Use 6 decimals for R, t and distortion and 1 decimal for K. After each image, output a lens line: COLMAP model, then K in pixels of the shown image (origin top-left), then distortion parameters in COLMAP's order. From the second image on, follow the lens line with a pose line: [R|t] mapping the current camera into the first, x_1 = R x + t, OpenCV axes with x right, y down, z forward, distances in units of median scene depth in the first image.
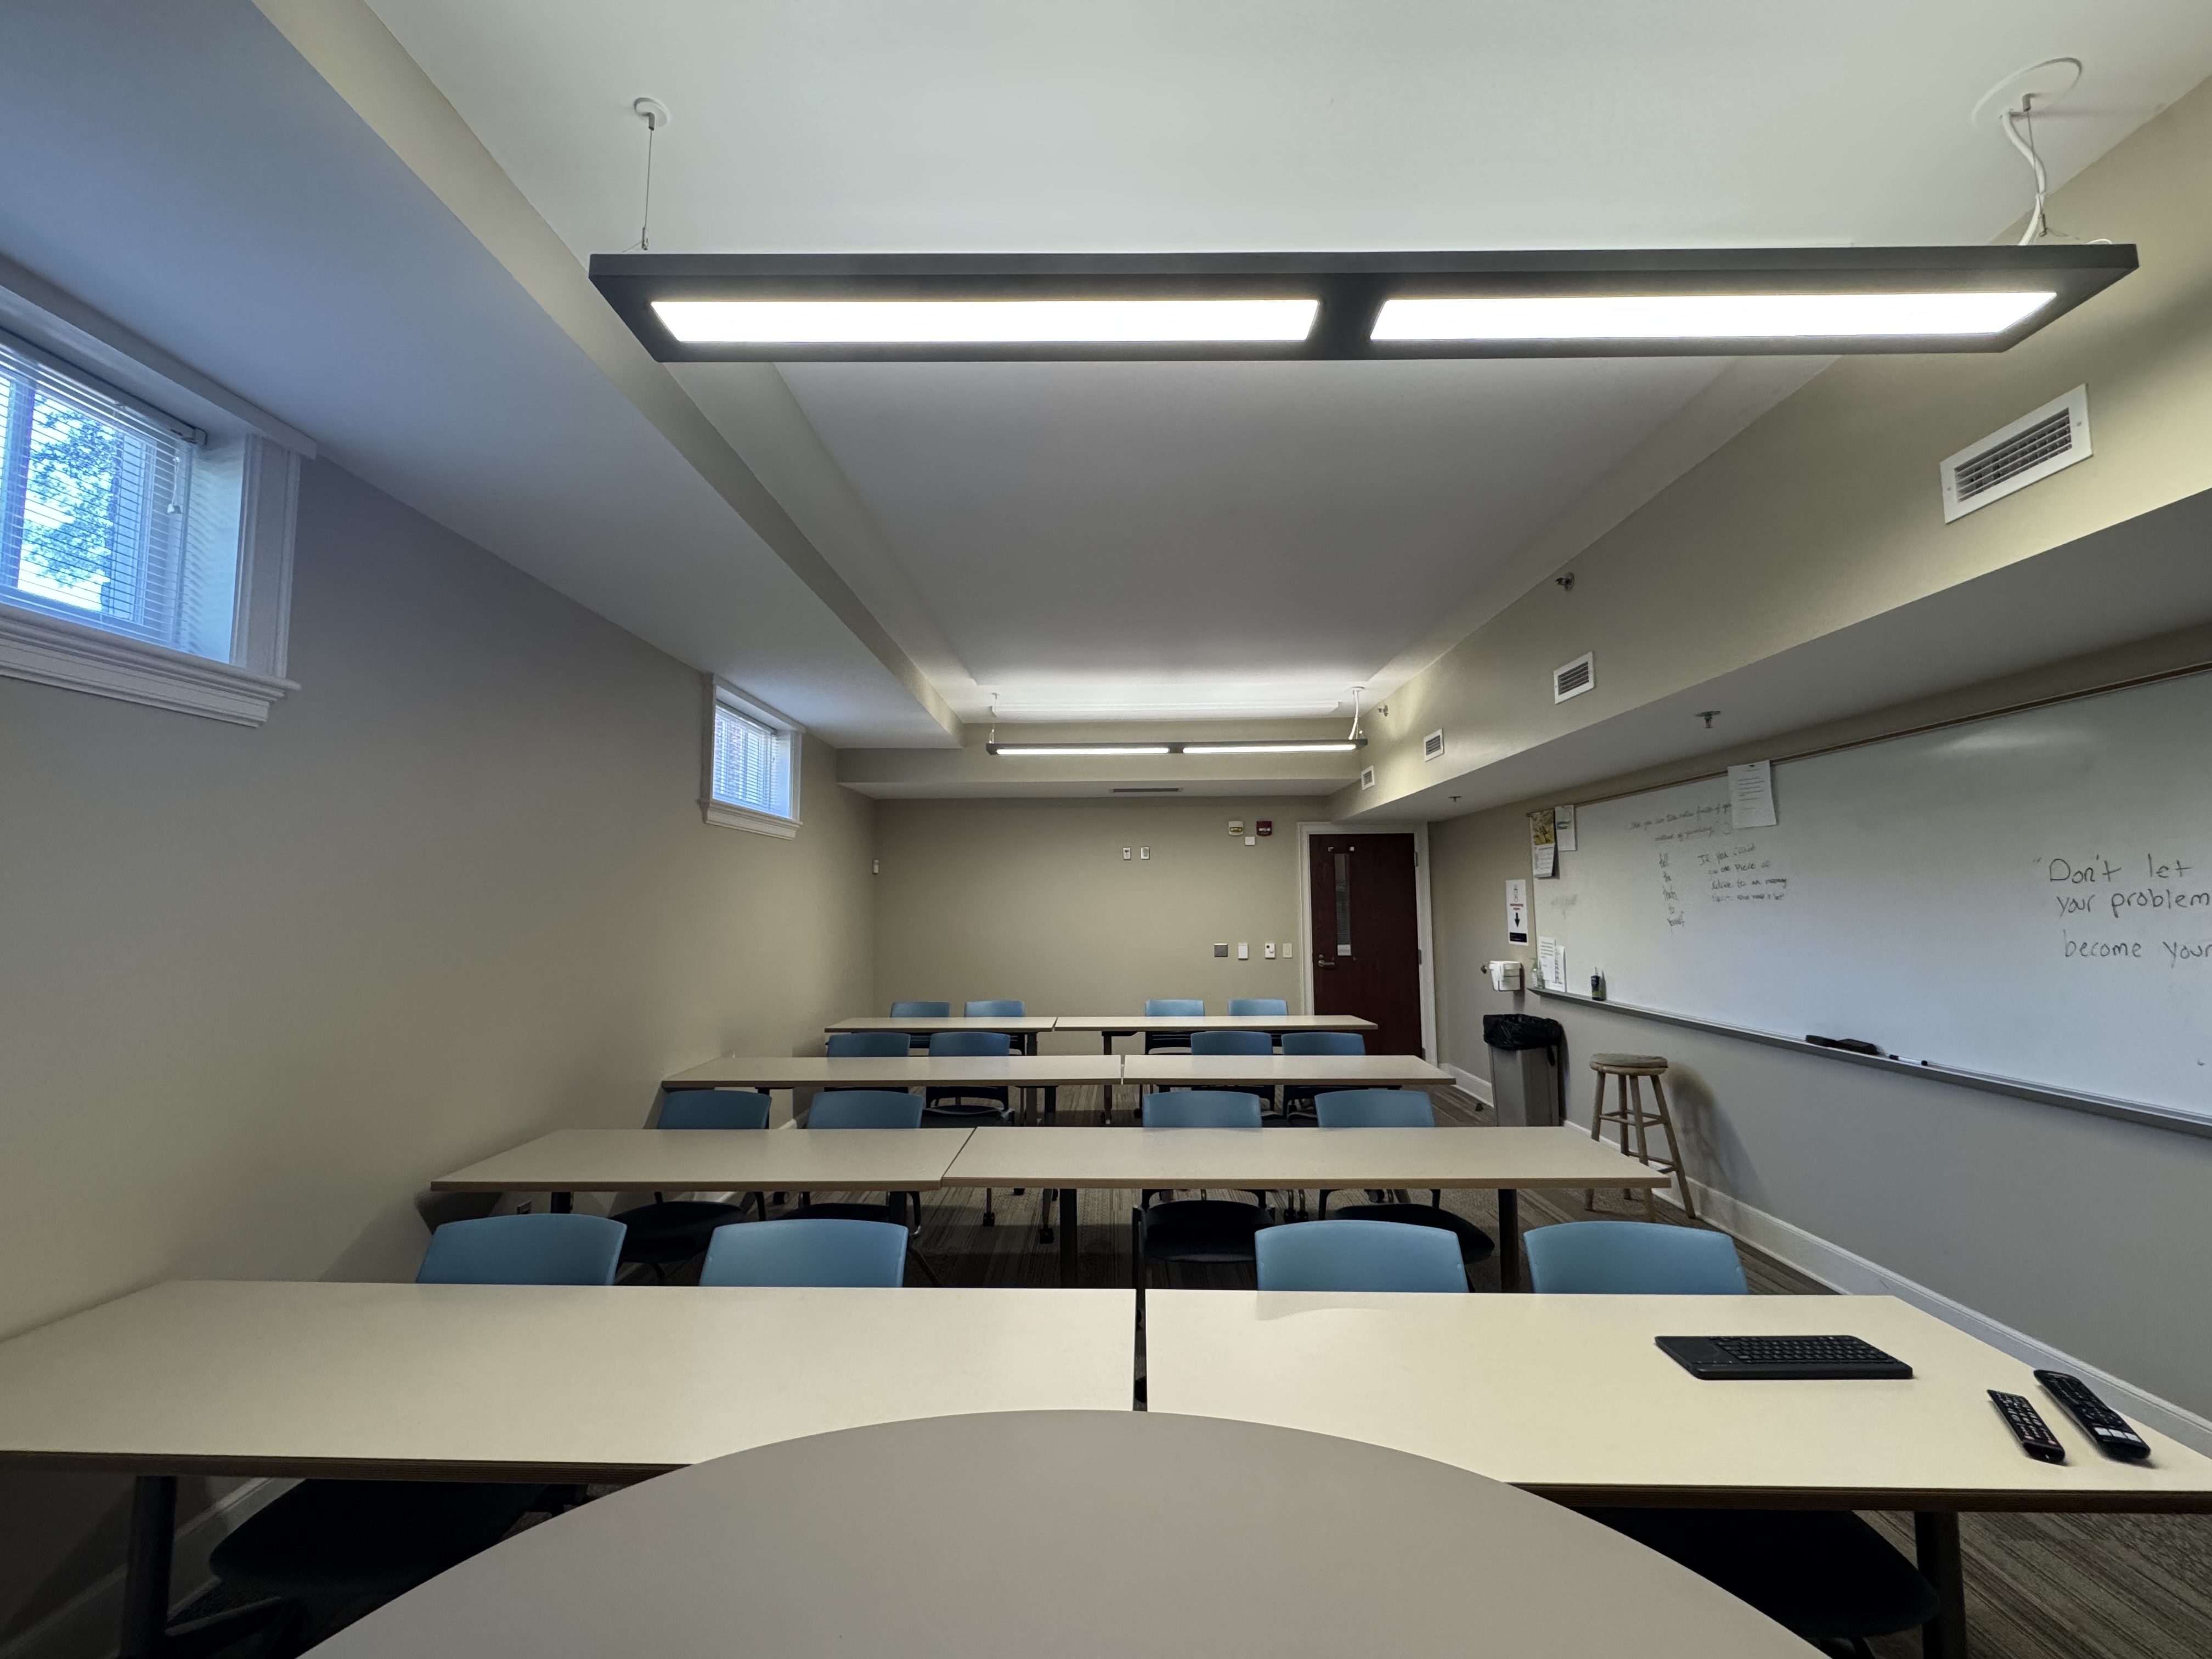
lens RADIAL K [[881.6, 0, 1106.0], [0, 881.6, 829.5], [0, 0, 1]] dist [-0.001577, -0.000298]
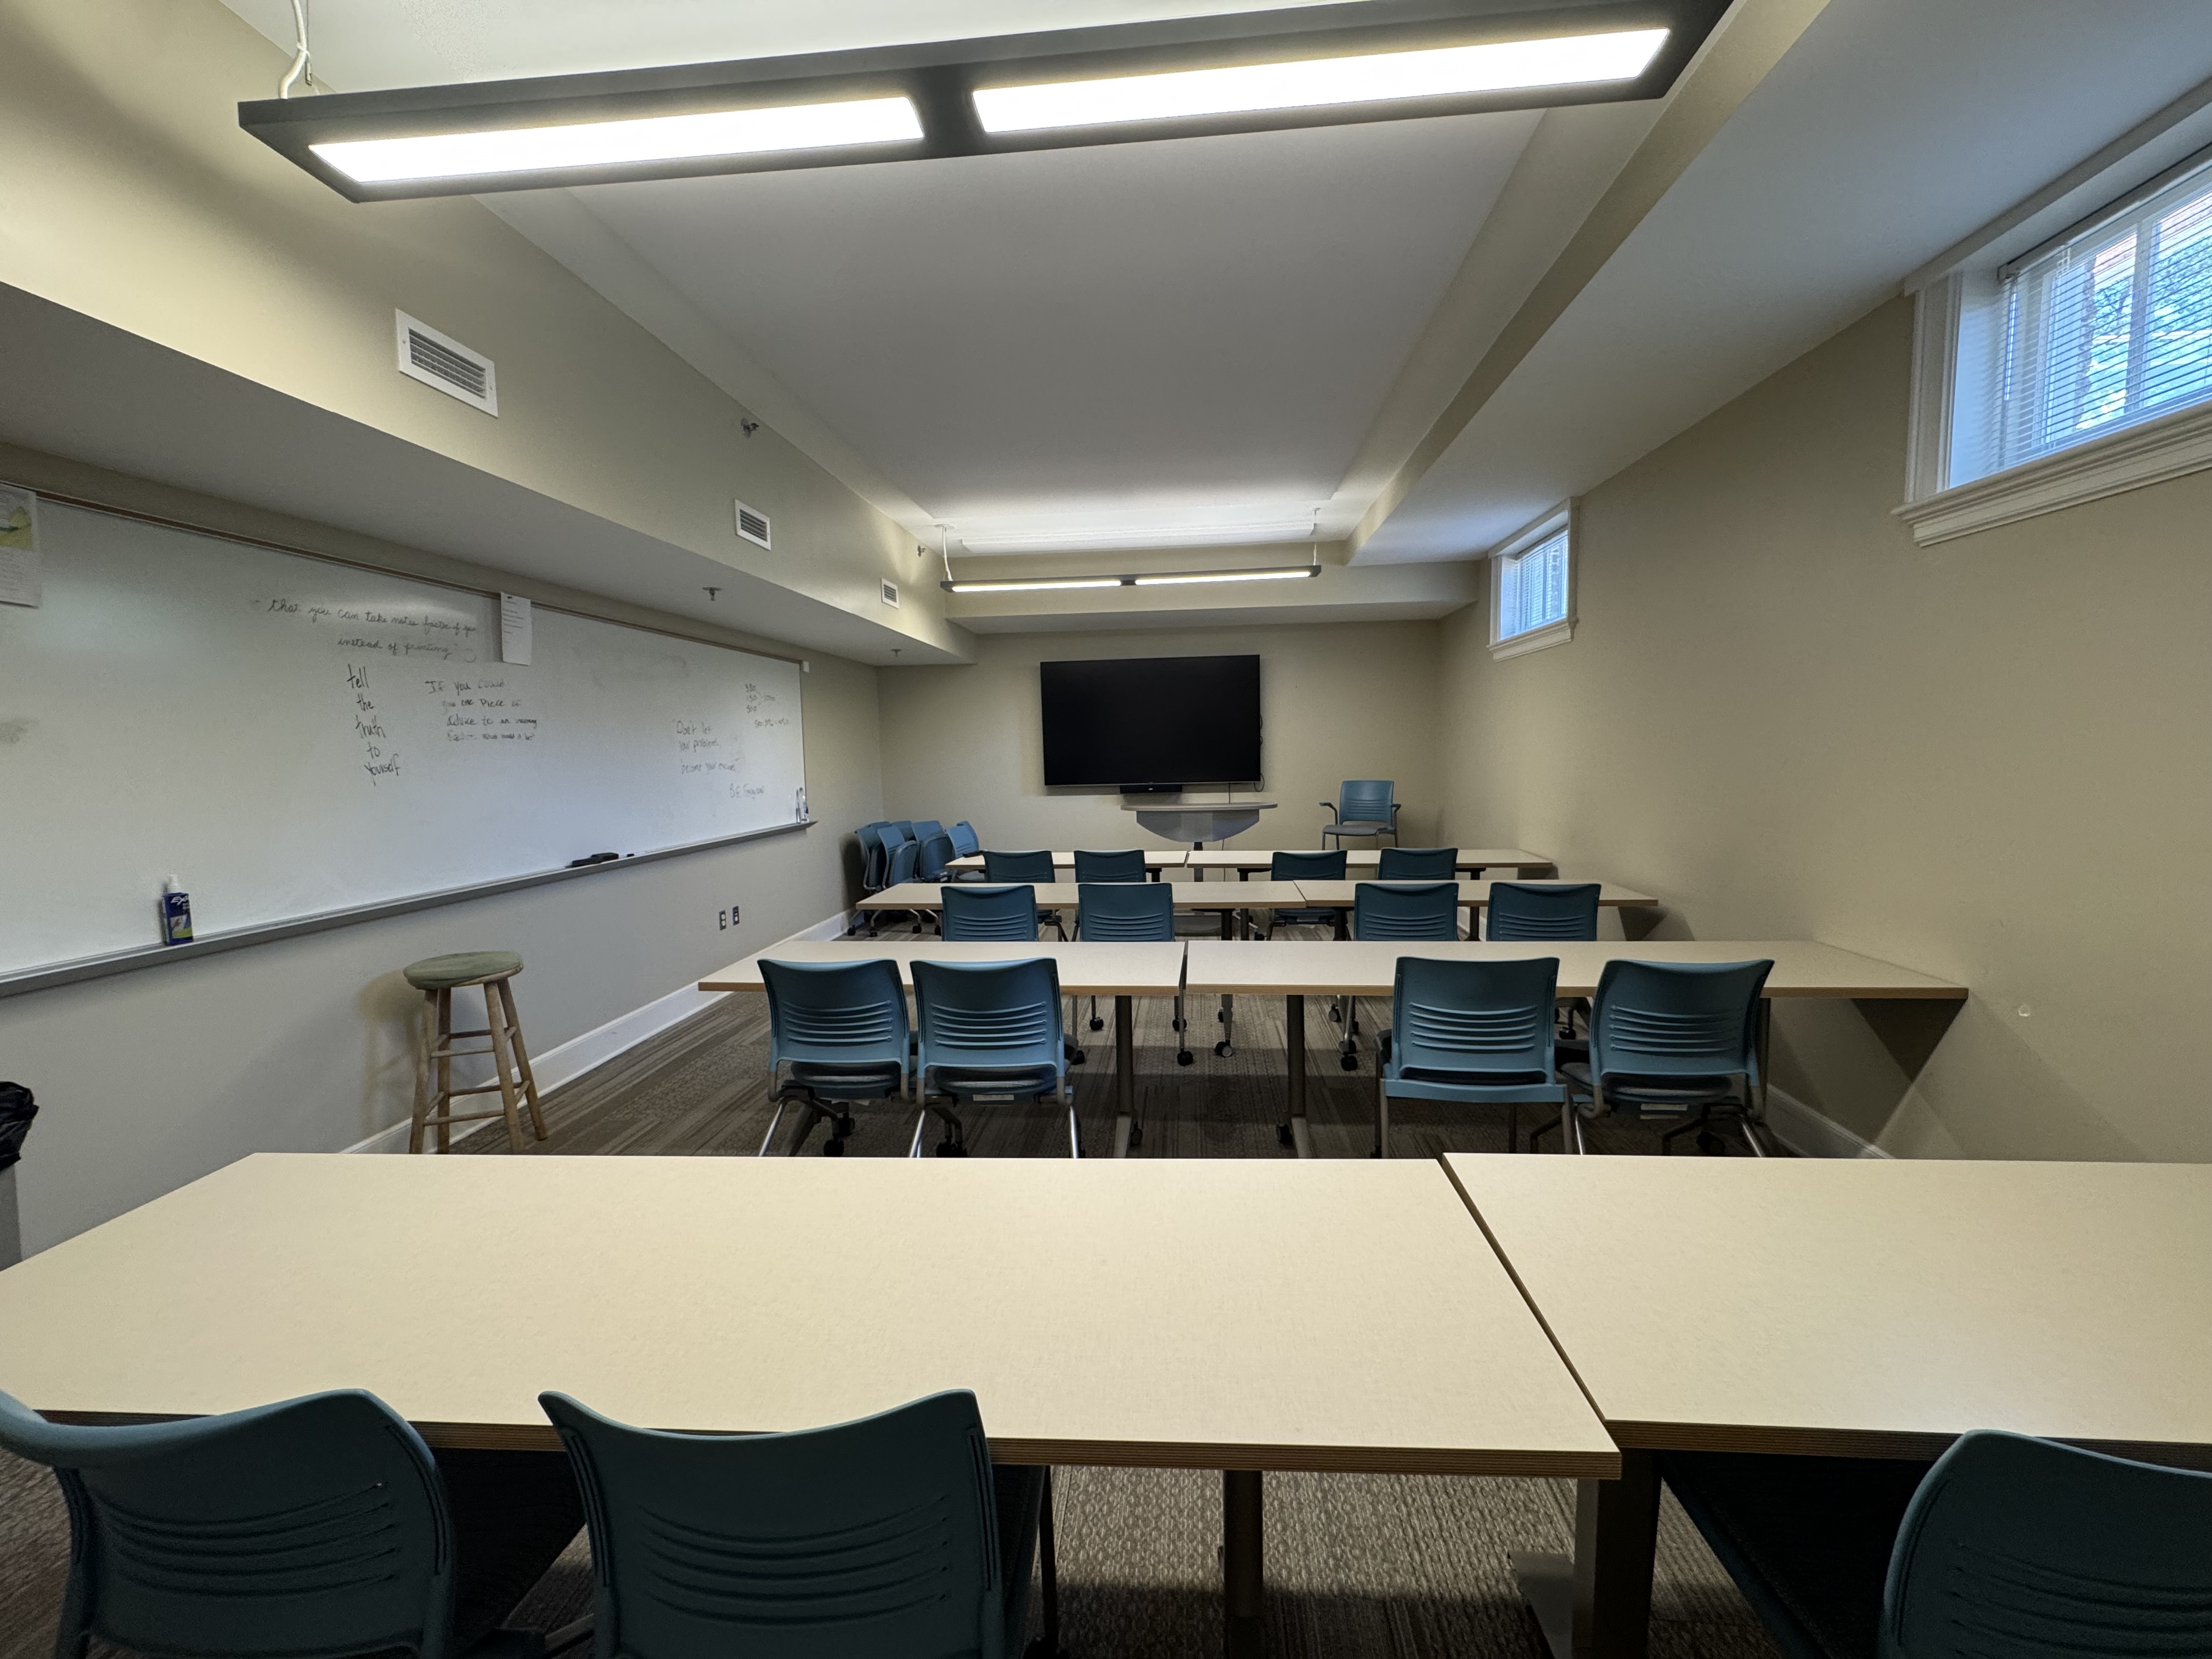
lens RADIAL K [[881.6, 0, 1106.0], [0, 881.6, 829.5], [0, 0, 1]] dist [-0.001577, -0.000298]
pose [[-0.996504, 0.005633, 0.083355, 0.023484], [0.006181, 0.999961, 0.006317, 0.173507], [-0.083316, 0.006810, -0.996500, 1.883728]]
